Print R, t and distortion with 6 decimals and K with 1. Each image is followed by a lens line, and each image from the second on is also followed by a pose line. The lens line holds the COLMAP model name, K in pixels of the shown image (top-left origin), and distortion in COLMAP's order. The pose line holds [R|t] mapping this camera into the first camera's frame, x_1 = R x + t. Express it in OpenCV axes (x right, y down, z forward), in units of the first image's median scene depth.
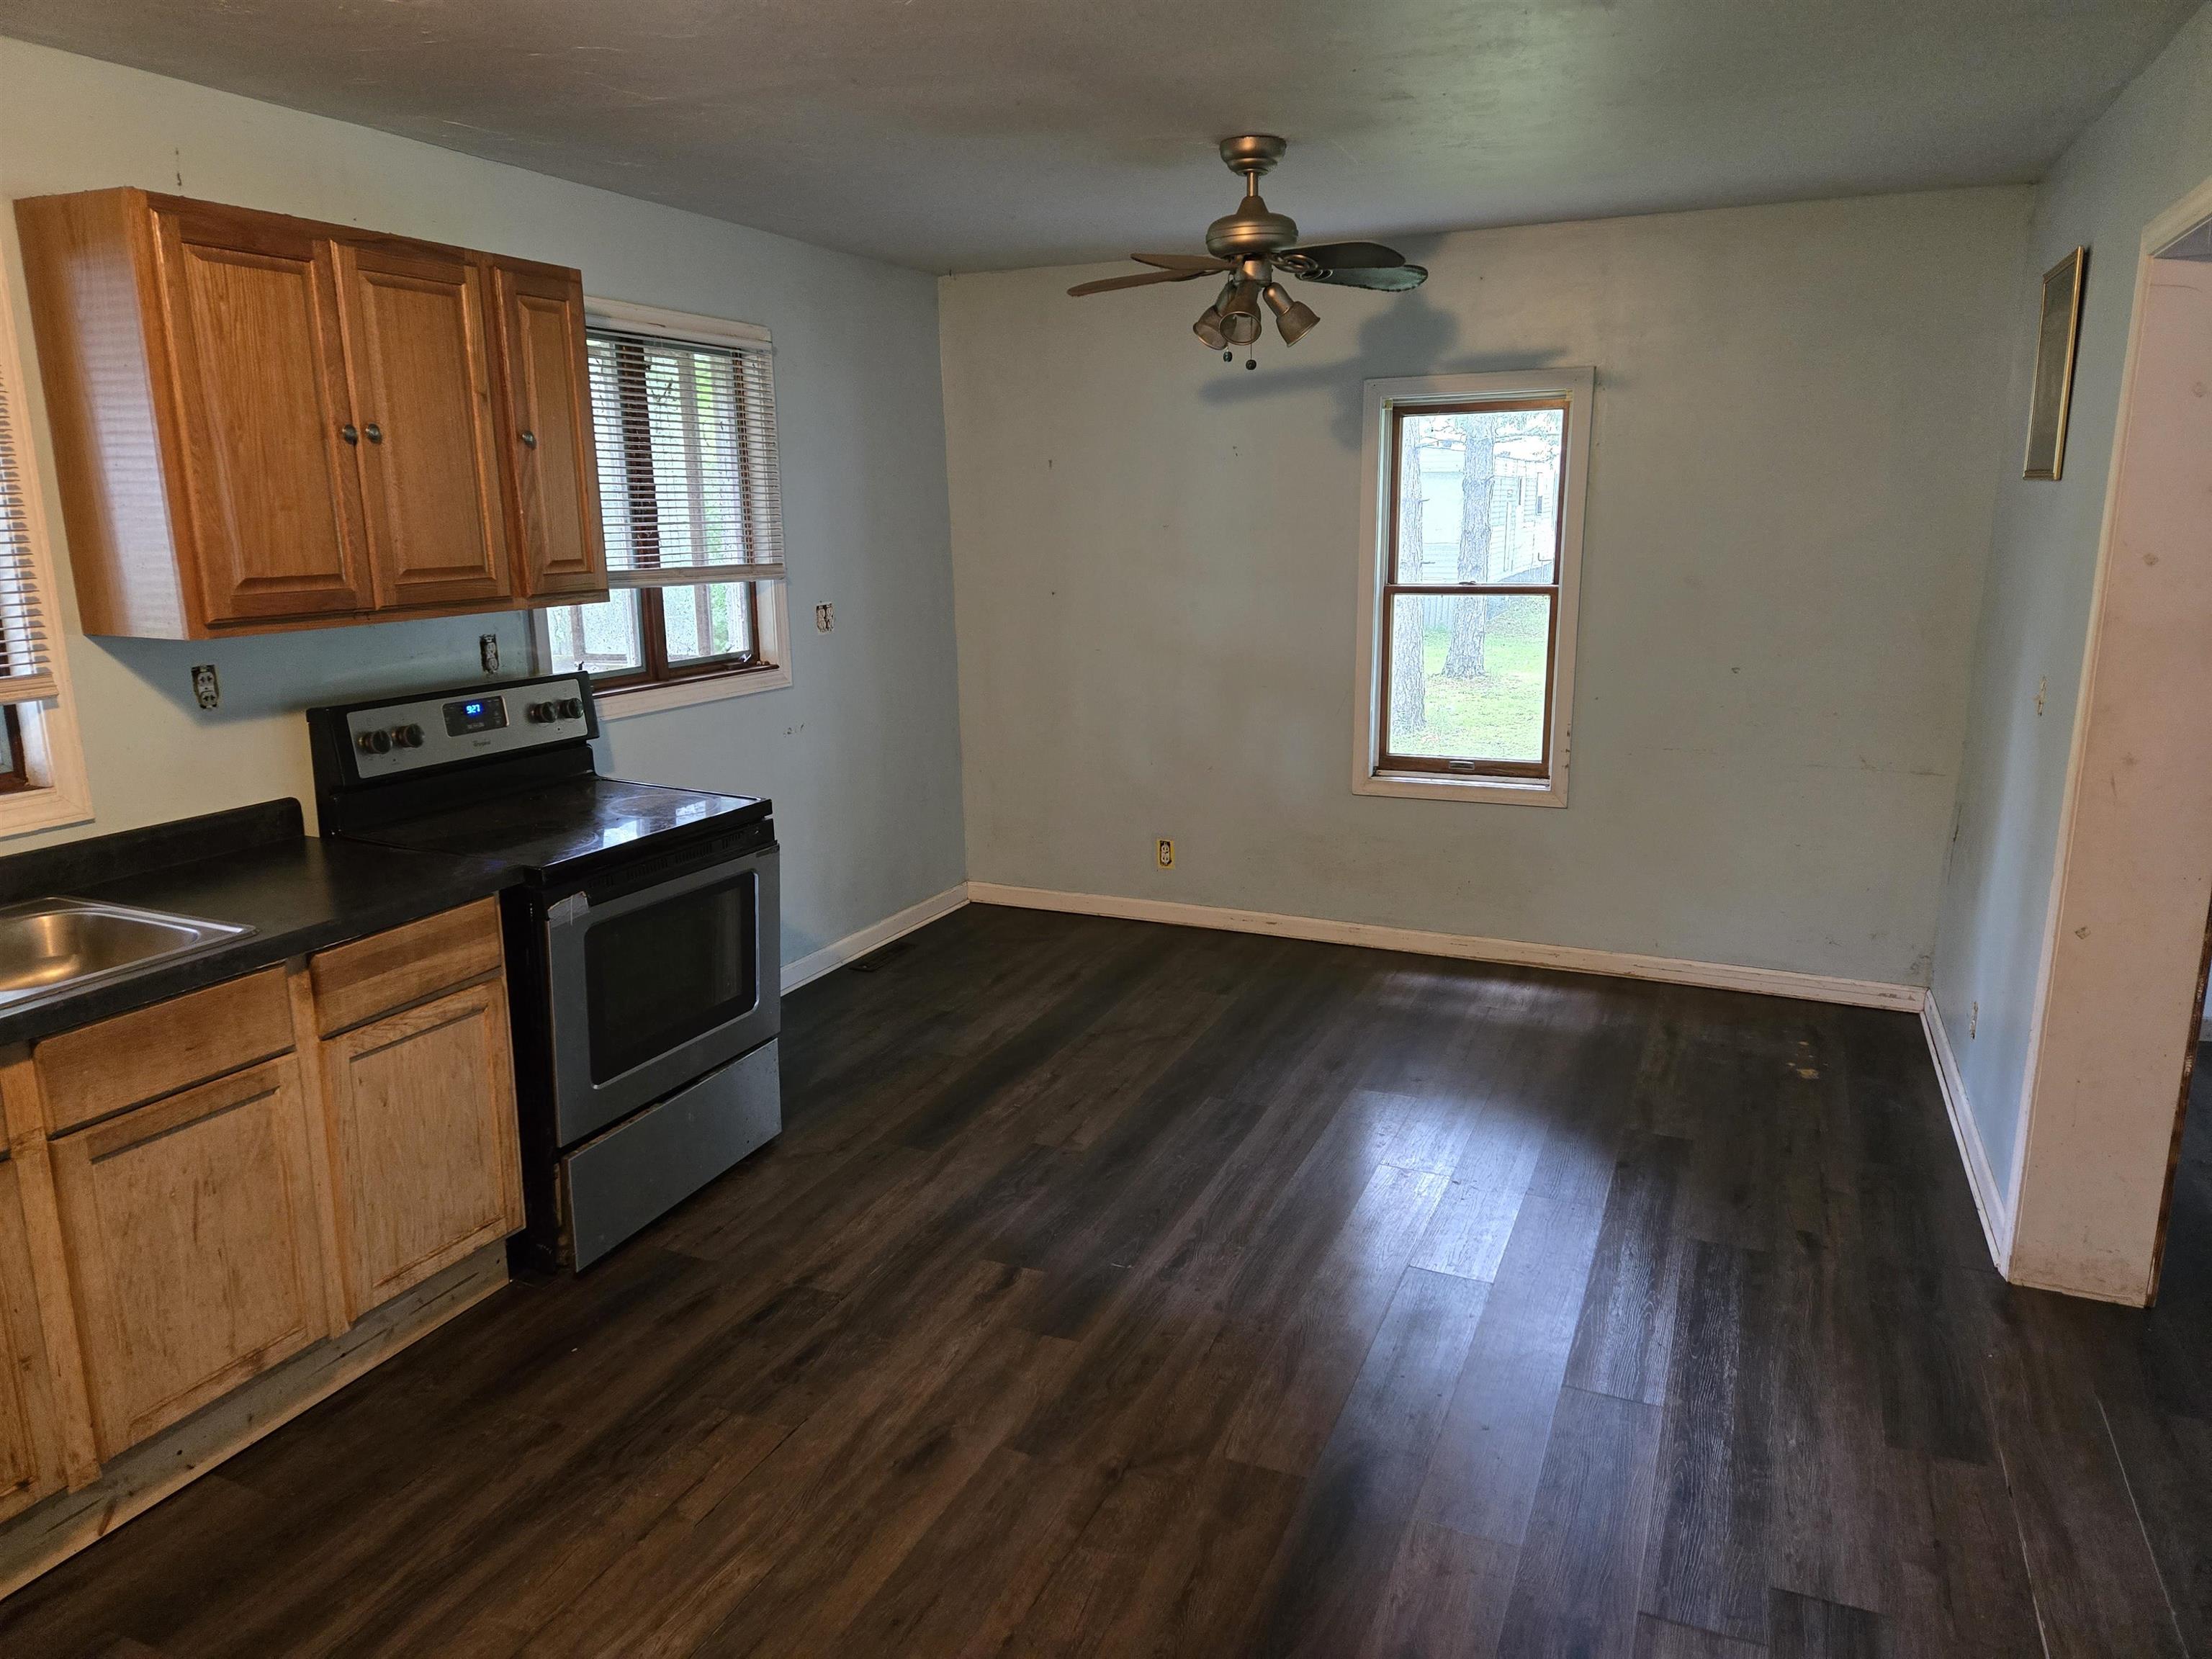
lens RADIAL K [[1477.1, 0, 1111.7], [0, 1477.1, 841.5], [0, 0, 1]] dist [0.078381, -0.065285]
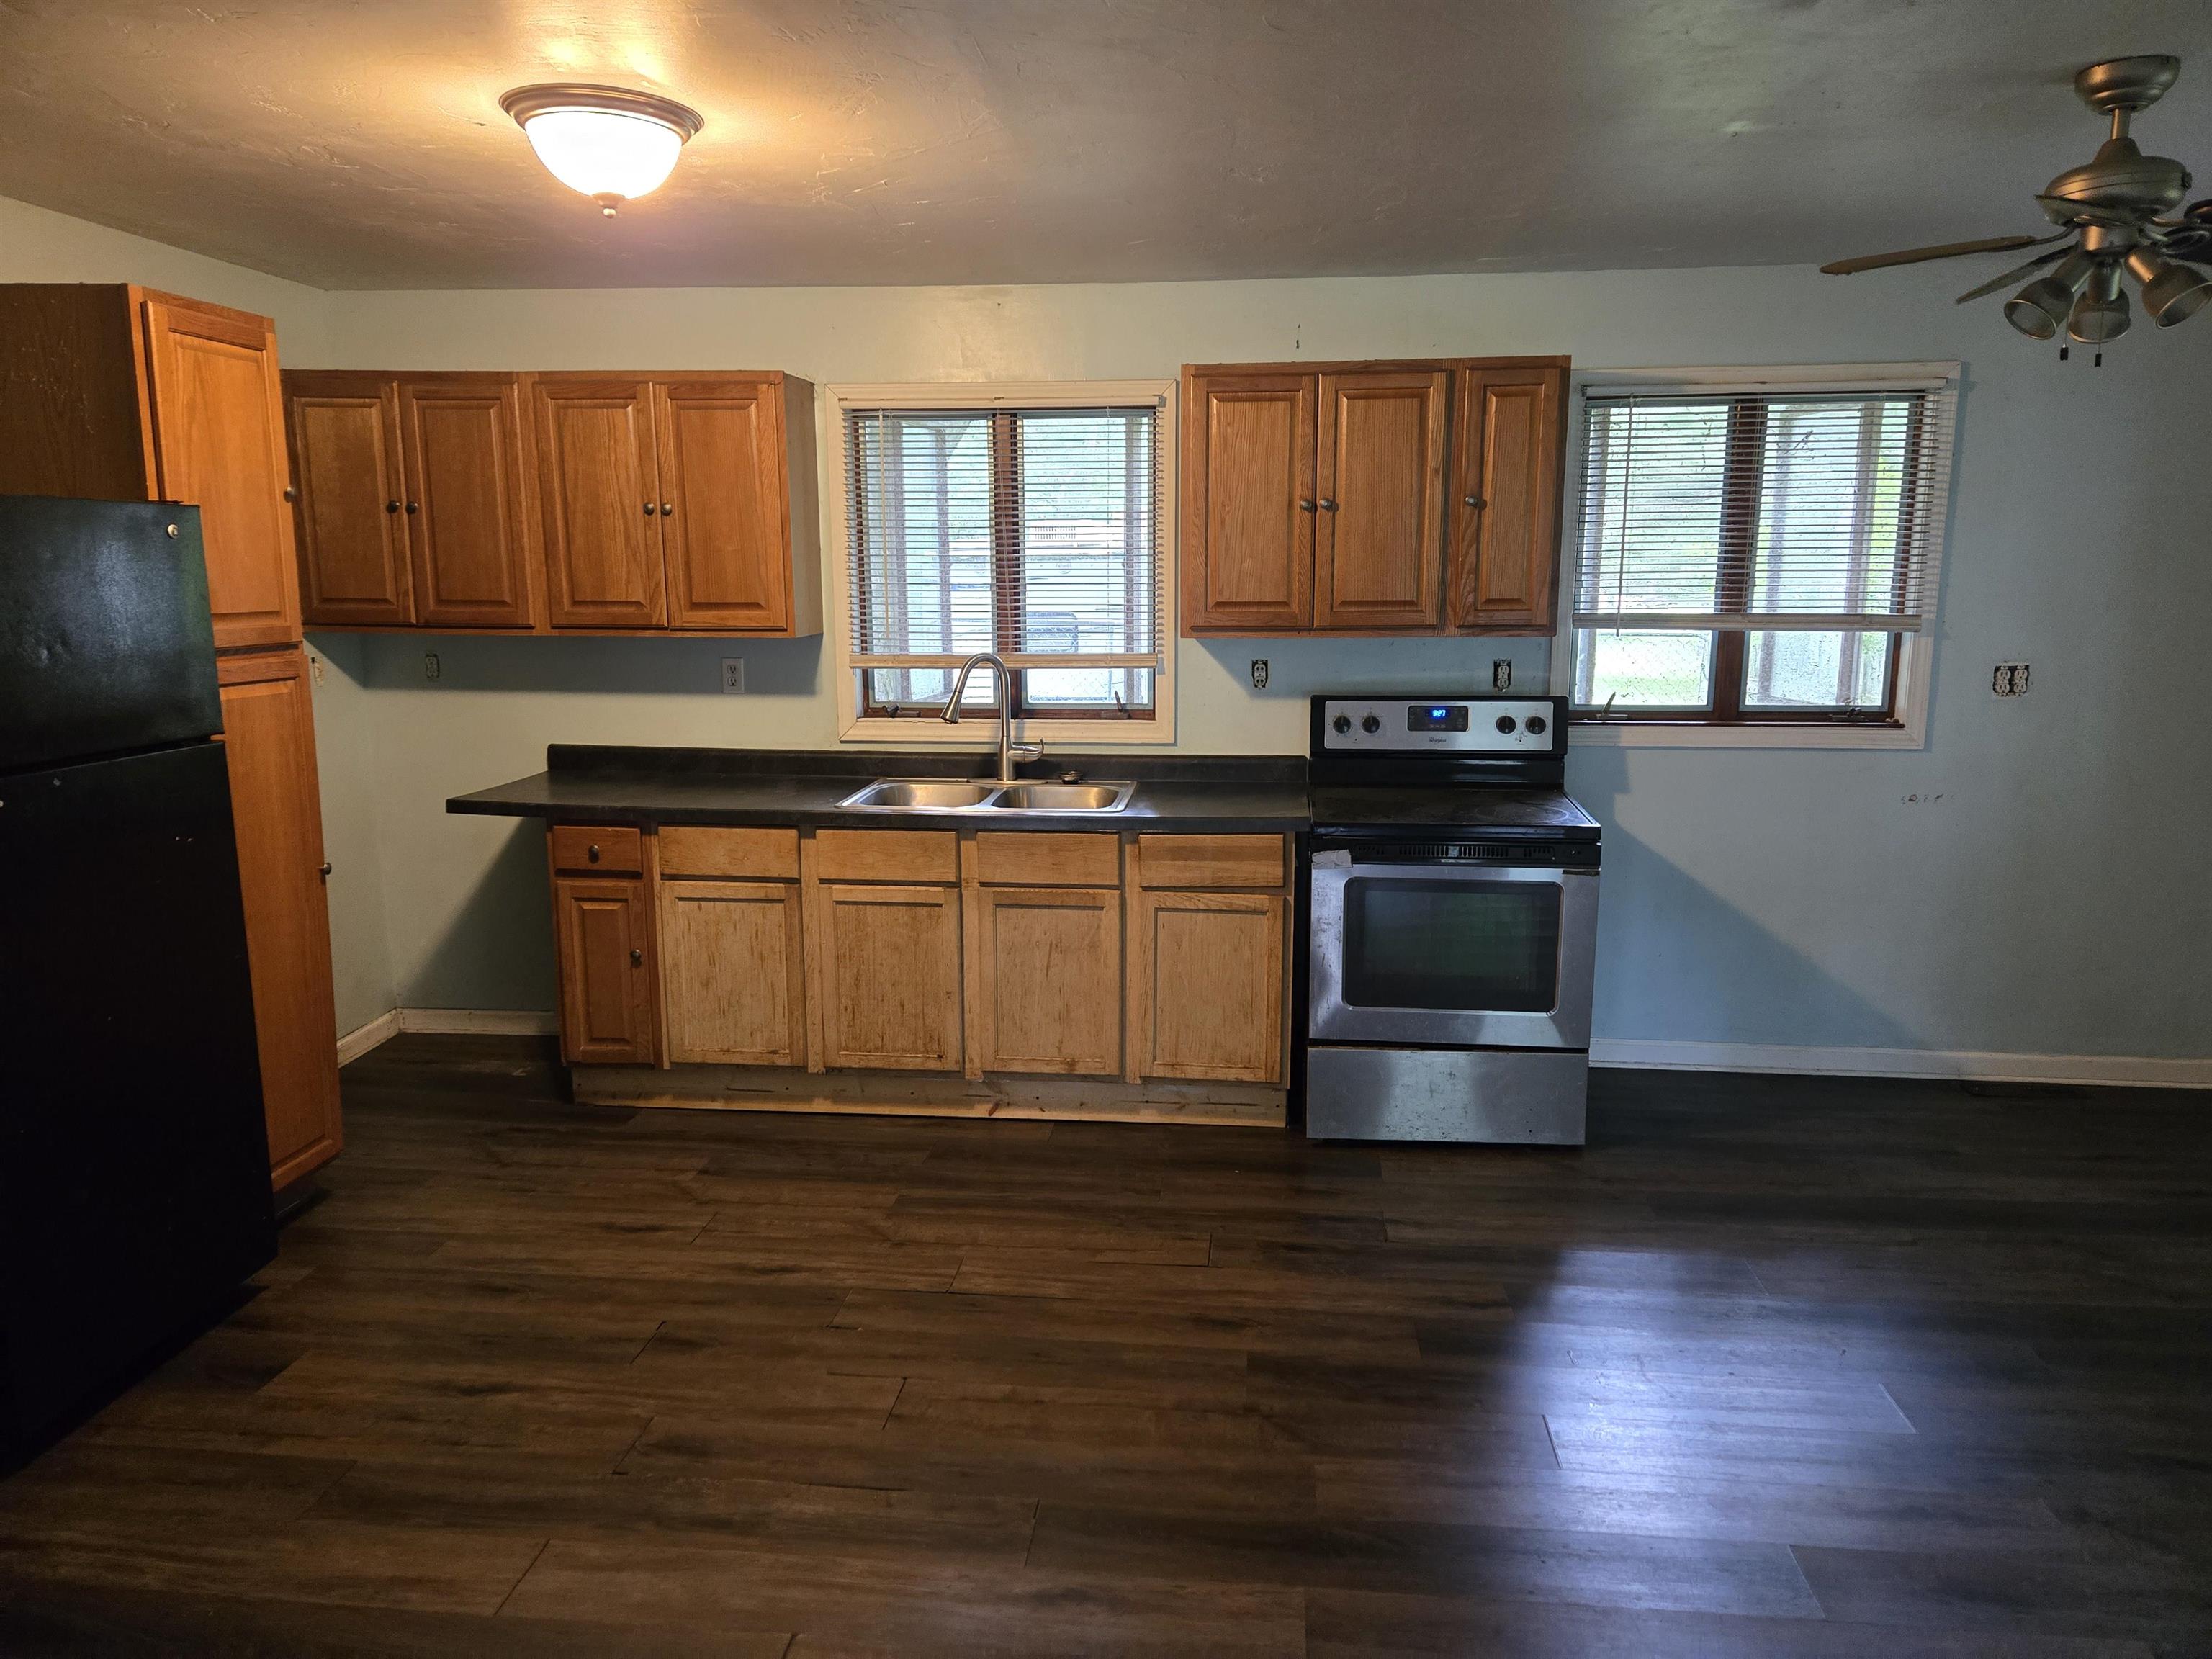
lens RADIAL K [[1477.1, 0, 1126.2], [0, 1477.1, 818.9], [0, 0, 1]] dist [0.078381, -0.065285]
pose [[0.312524, 0.165857, -0.935318, 0.771764], [-0.215059, 0.971426, 0.100401, -0.078952], [0.925245, 0.169771, 0.339263, 0.380644]]
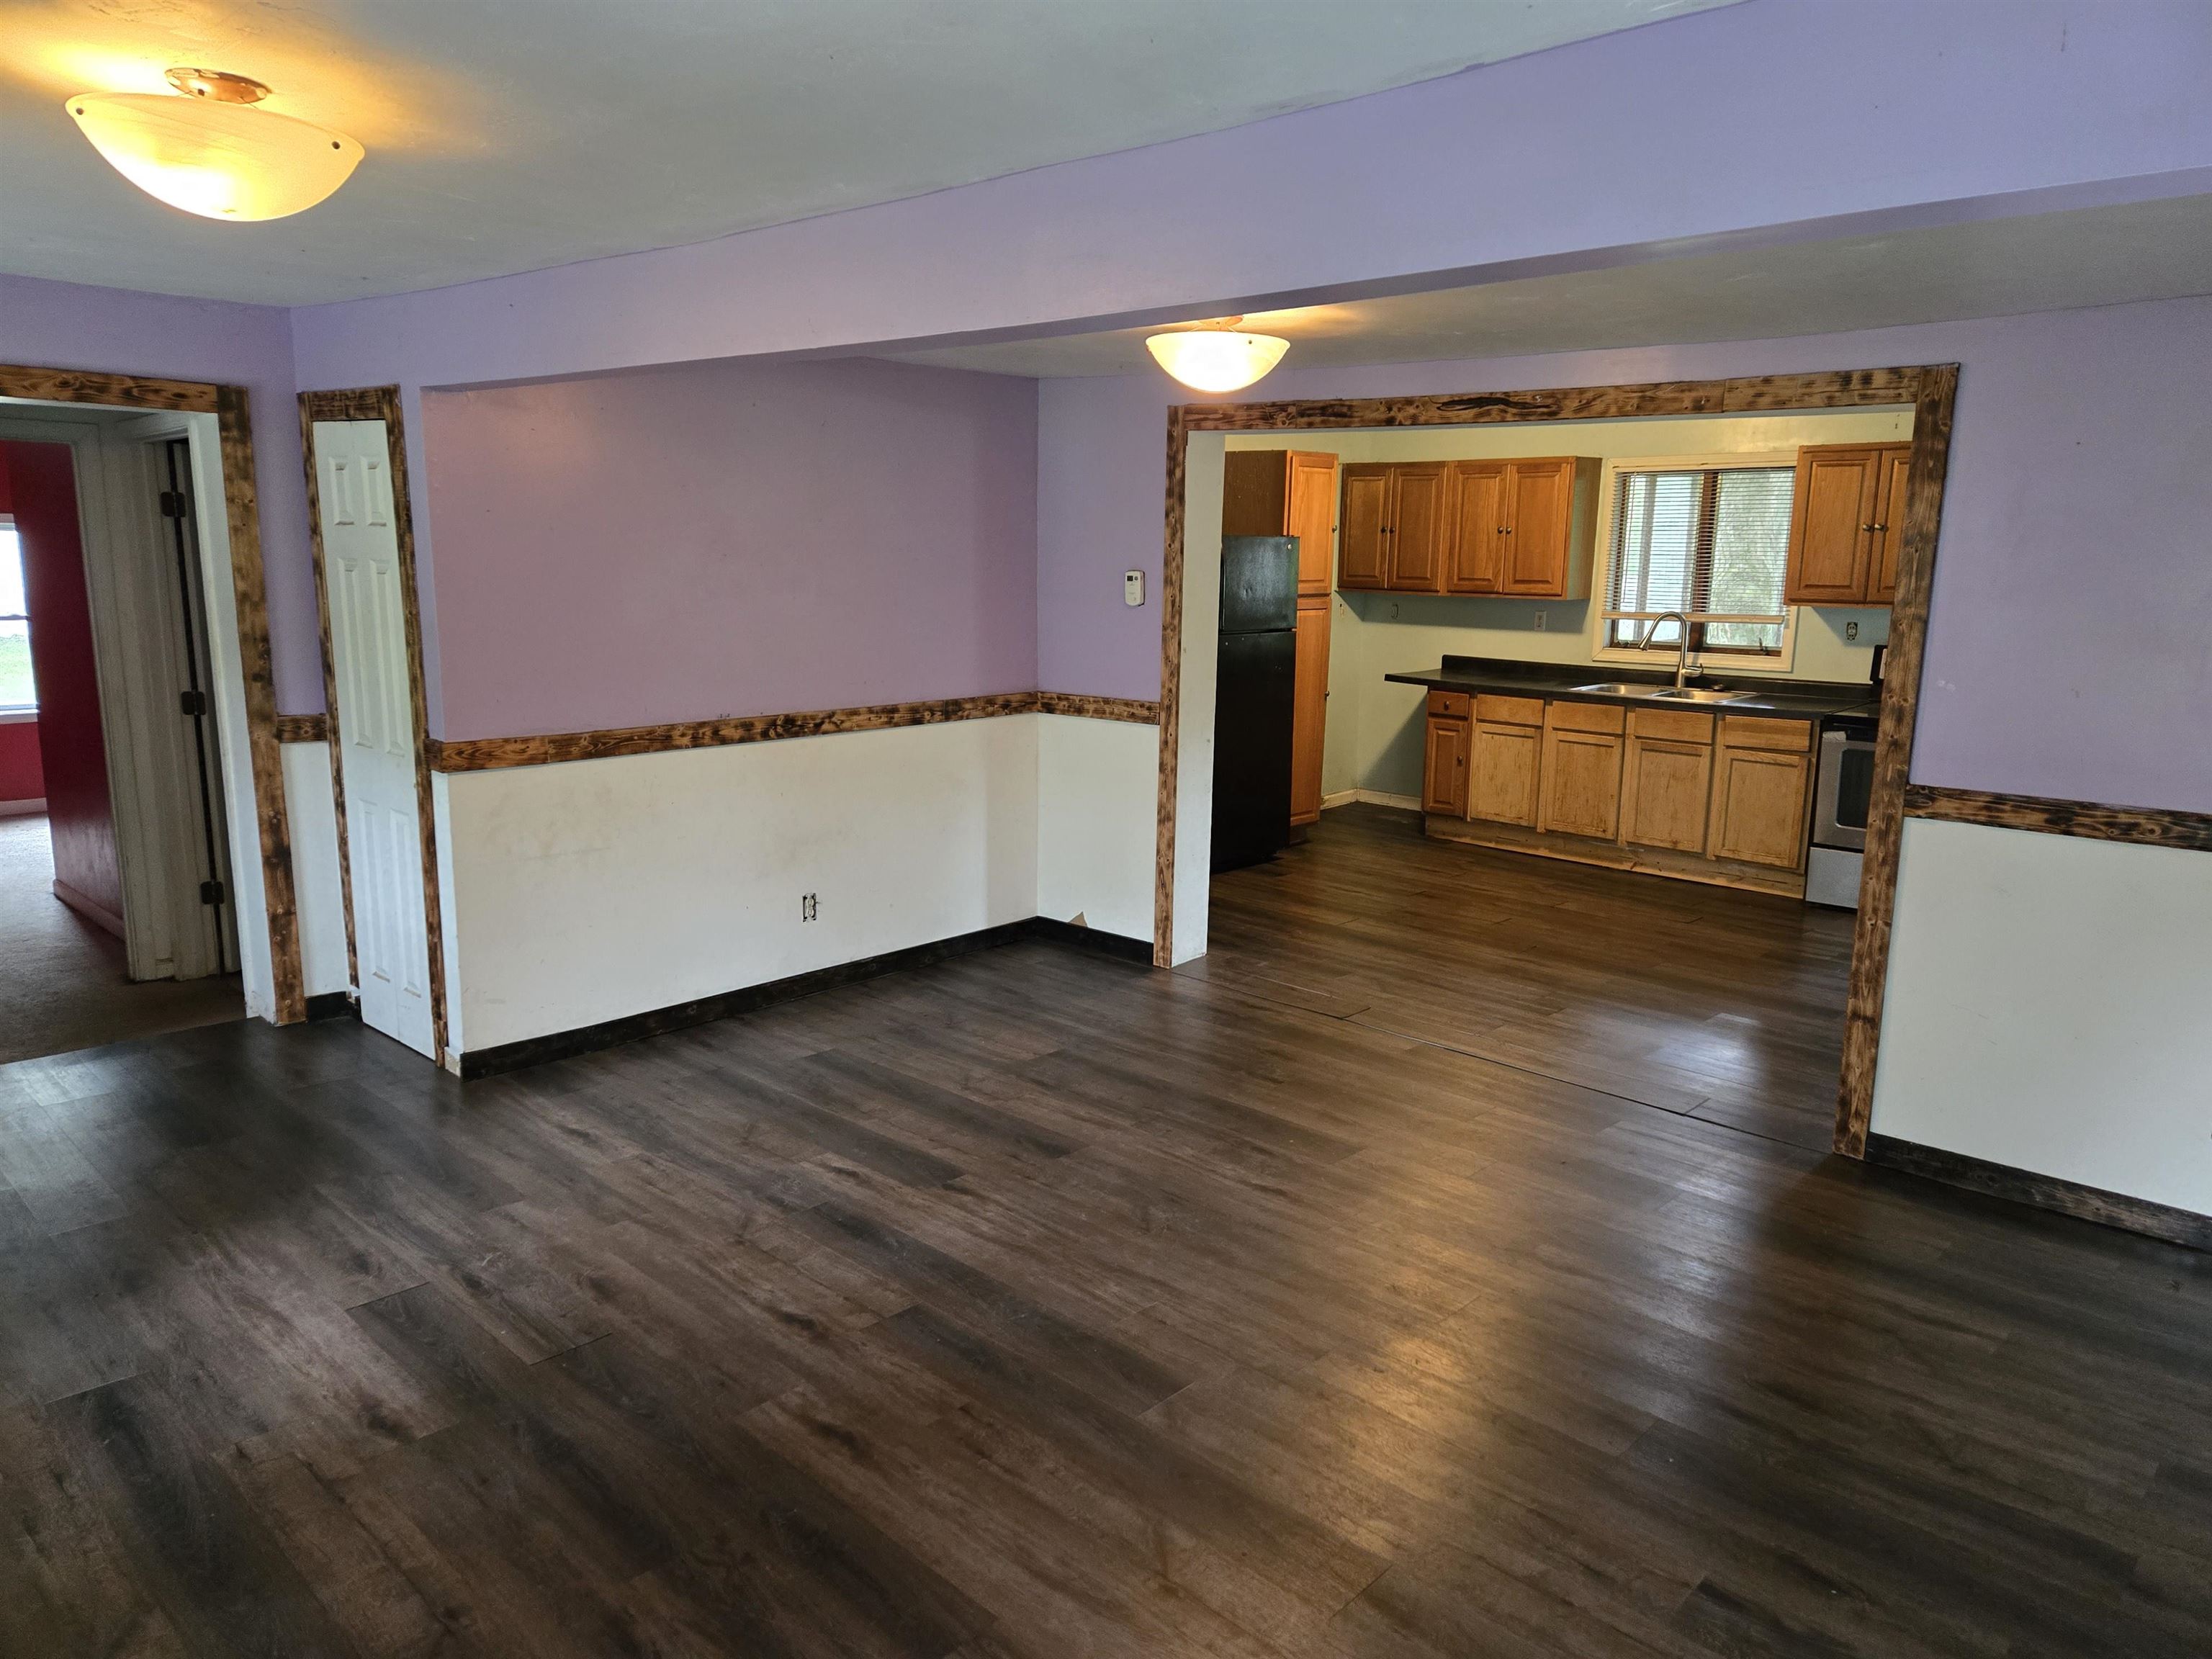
lens RADIAL K [[1477.1, 0, 1127.0], [0, 1477.1, 832.9], [0, 0, 1]] dist [0.078381, -0.065285]
pose [[-0.343530, 0.183316, -0.921077, 2.069345], [-0.222050, 0.937101, 0.269322, -0.186505], [0.912514, 0.297046, -0.281217, 0.693483]]
